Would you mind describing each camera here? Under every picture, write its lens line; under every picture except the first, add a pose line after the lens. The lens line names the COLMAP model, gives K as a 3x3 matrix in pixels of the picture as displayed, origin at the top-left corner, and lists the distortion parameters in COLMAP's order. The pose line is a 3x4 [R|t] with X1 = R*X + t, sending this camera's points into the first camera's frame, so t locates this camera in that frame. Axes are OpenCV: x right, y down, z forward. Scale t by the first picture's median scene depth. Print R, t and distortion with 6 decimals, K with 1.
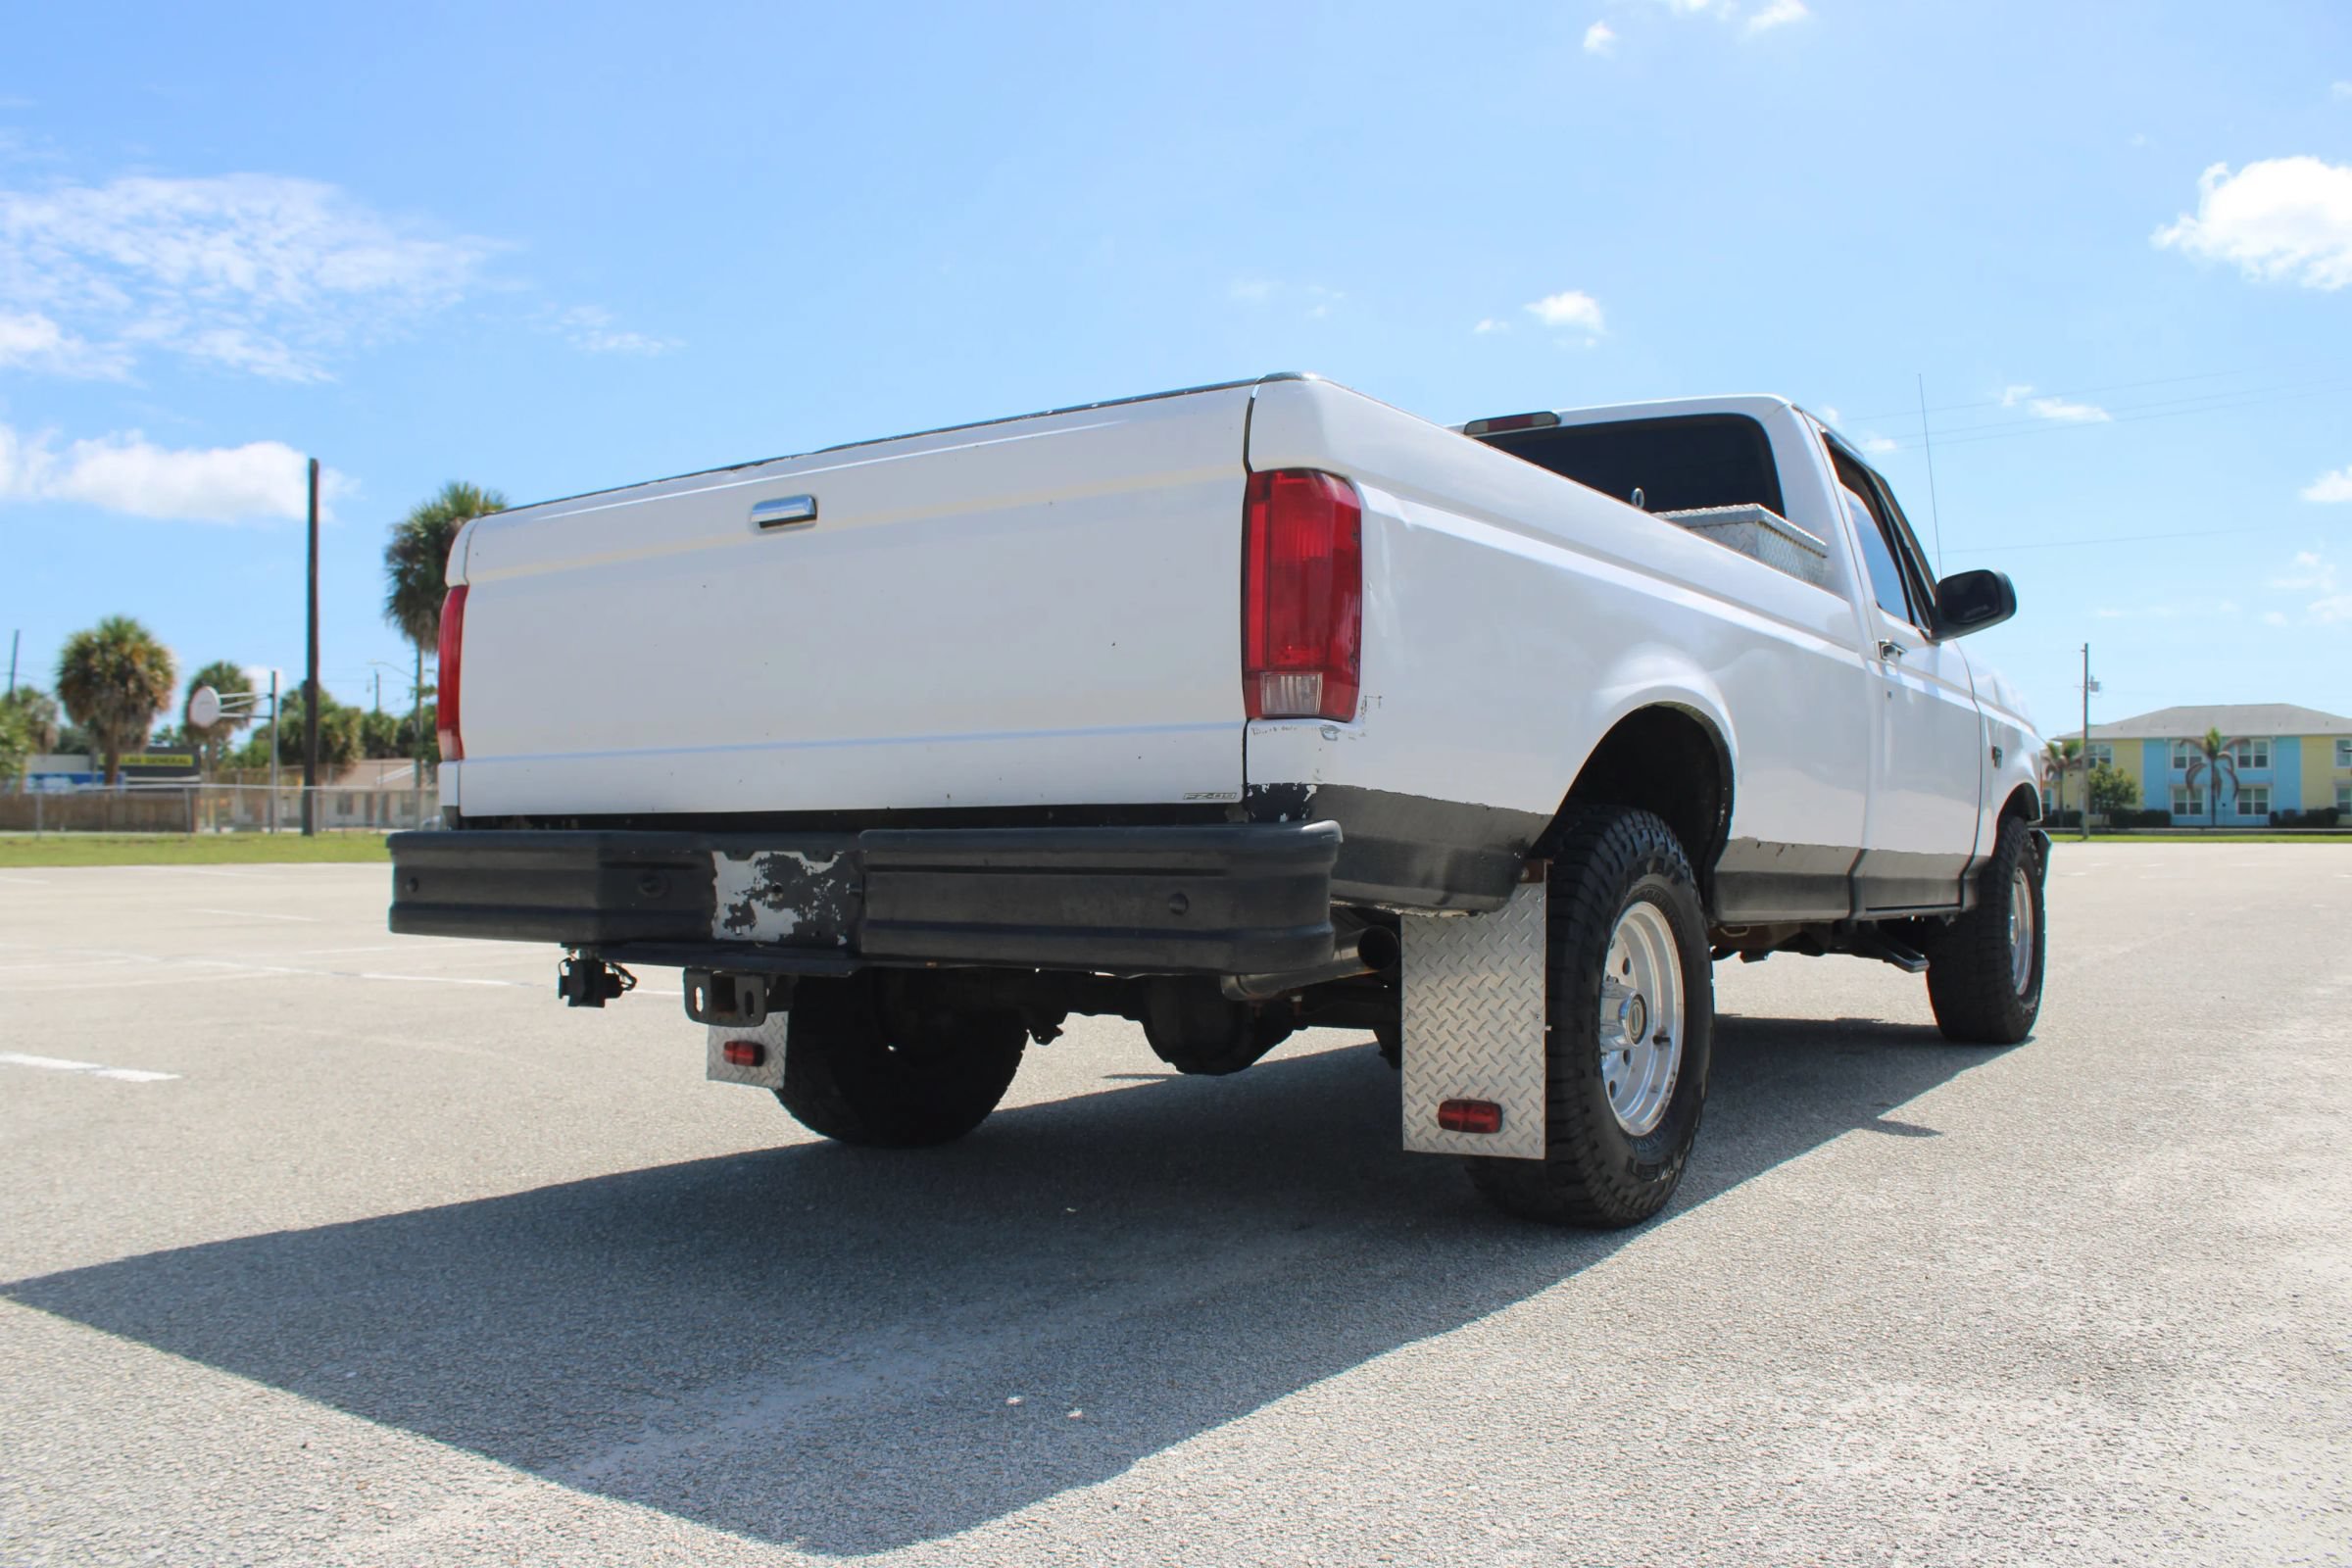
lens RADIAL K [[1942.4, 0, 1163.7], [0, 1942.4, 795.3], [0, 0, 1]] dist [-0.168309, 0.149118]
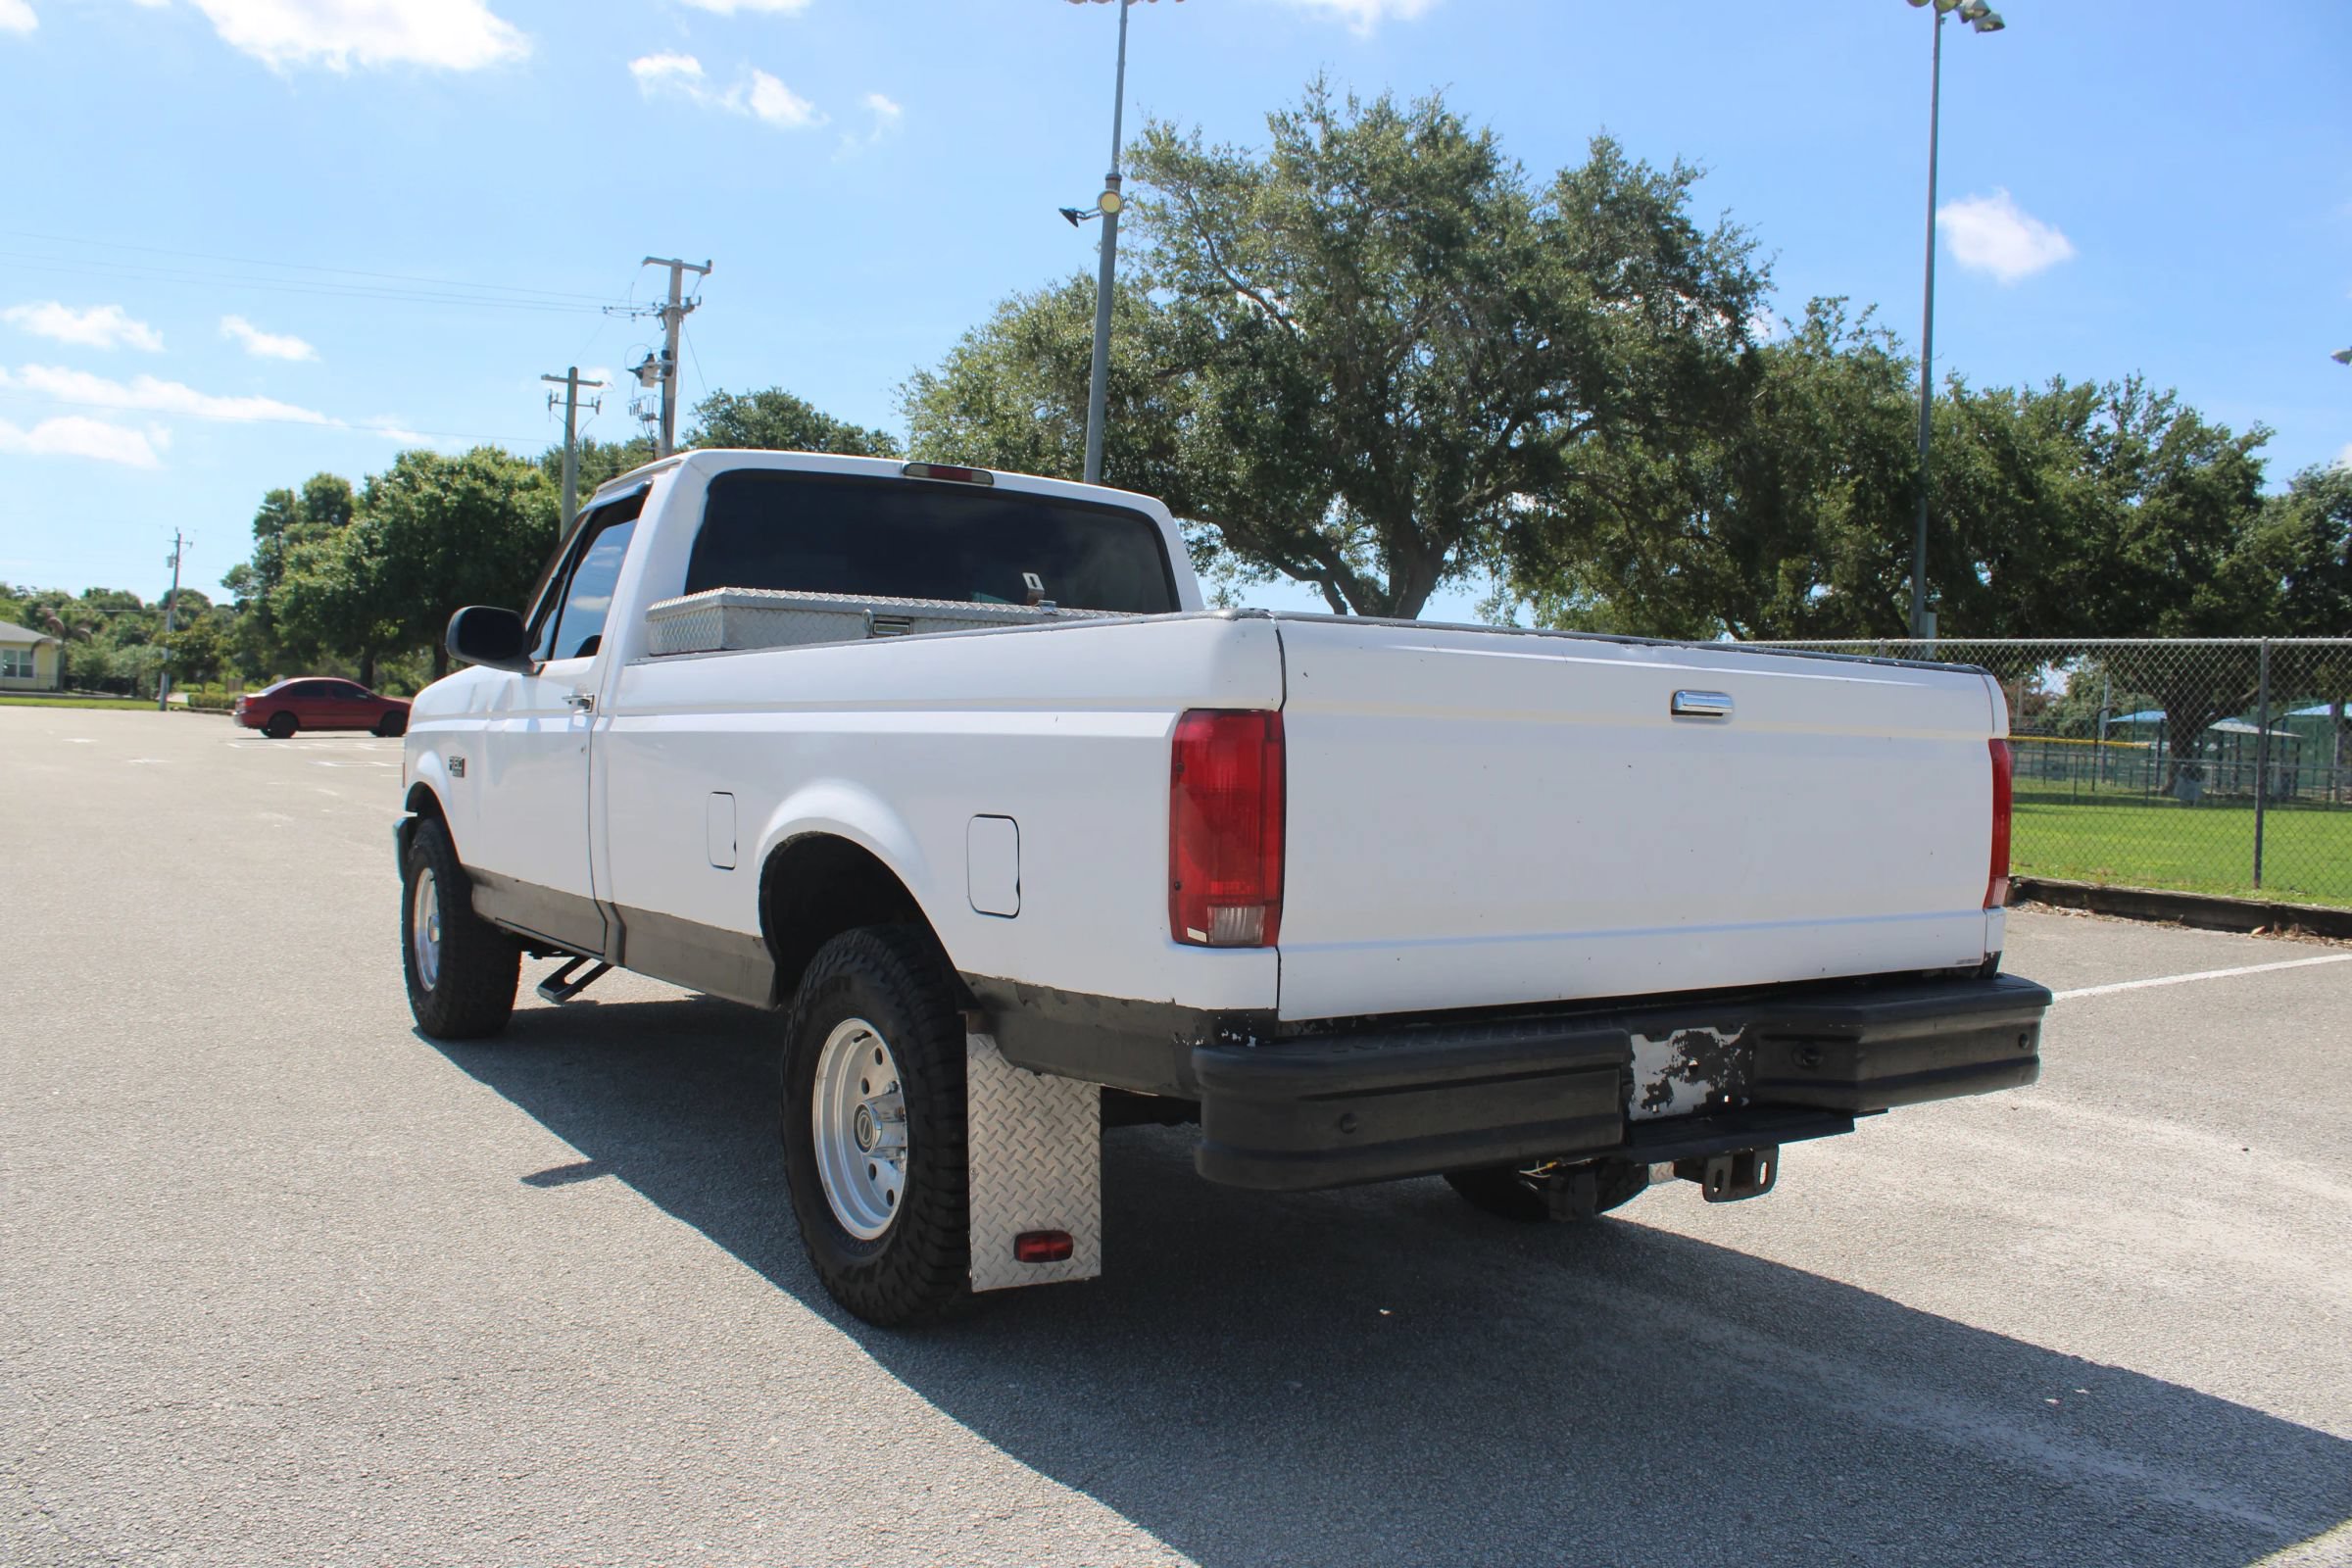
lens RADIAL K [[1946.5, 0, 1162.0], [0, 1946.5, 789.2], [0, 0, 1]] dist [-0.165910, 0.147921]
pose [[0.363483, -0.015008, 0.931480, -1.187285], [-0.056636, 0.997665, 0.038175, -0.116260], [-0.929877, -0.066632, 0.361785, 0.828521]]
